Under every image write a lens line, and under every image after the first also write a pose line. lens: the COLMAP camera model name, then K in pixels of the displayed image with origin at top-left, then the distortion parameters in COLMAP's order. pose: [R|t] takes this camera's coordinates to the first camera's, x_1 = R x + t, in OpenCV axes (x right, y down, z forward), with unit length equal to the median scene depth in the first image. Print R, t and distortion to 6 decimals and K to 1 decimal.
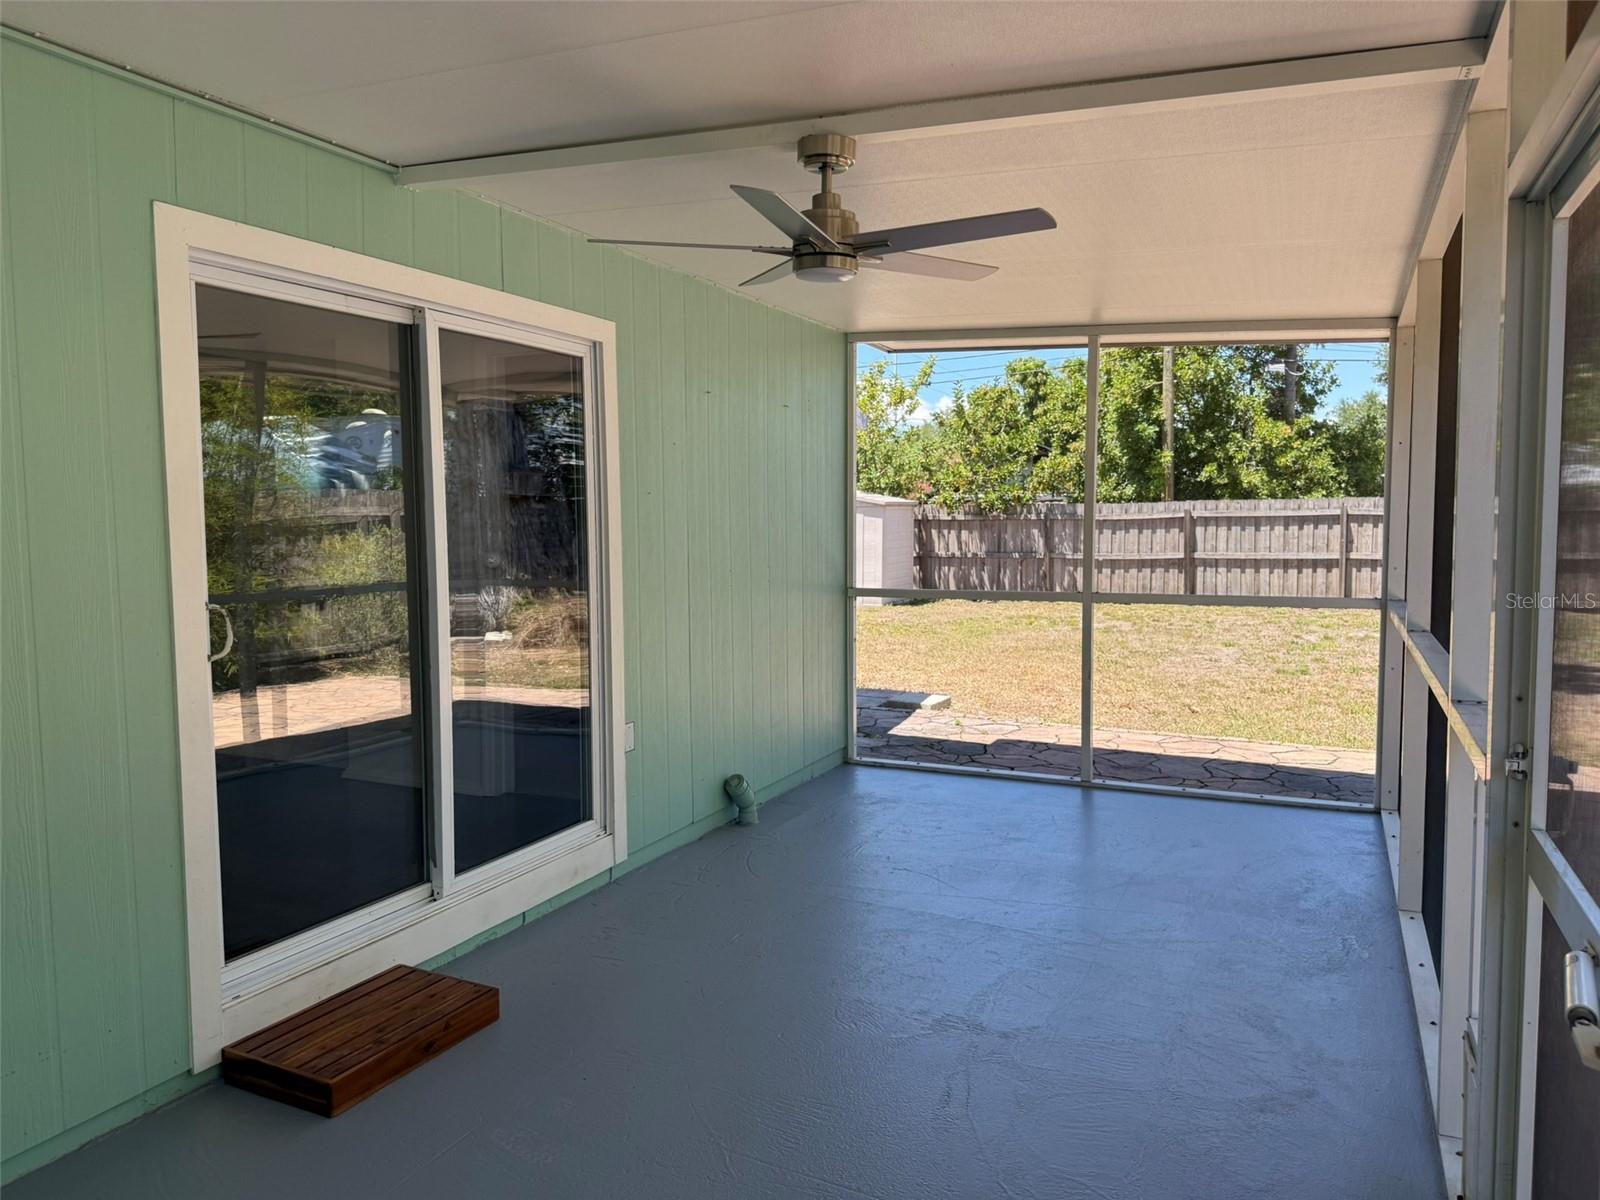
lens RADIAL K [[1127.8, 0, 801.2], [0, 1127.8, 600.6], [0, 0, 1]] dist [0.045613, -0.040971]
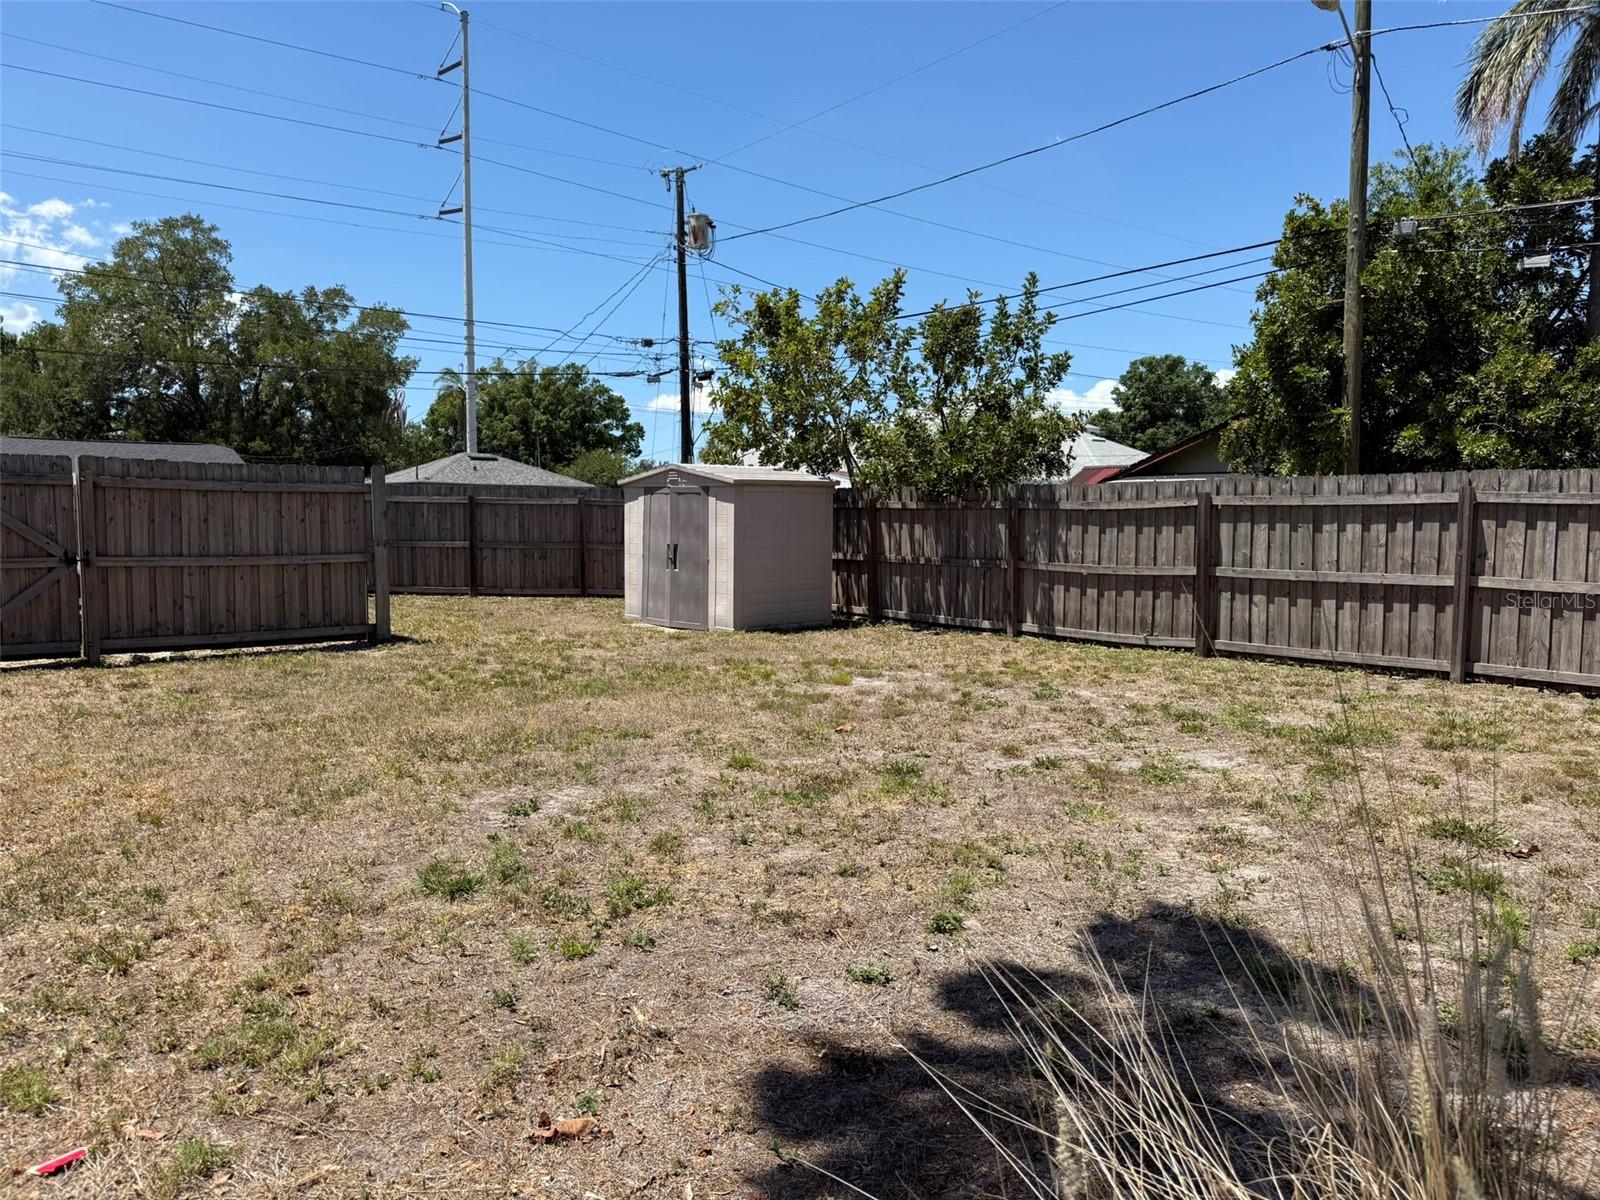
lens RADIAL K [[1127.8, 0, 798.7], [0, 1127.8, 596.1], [0, 0, 1]] dist [0.045613, -0.040971]
pose [[0.928113, 0.038875, -0.370264, 0.364963], [-0.038169, 0.999229, 0.009237, -0.024683], [0.370337, 0.005560, 0.928881, 0.376189]]
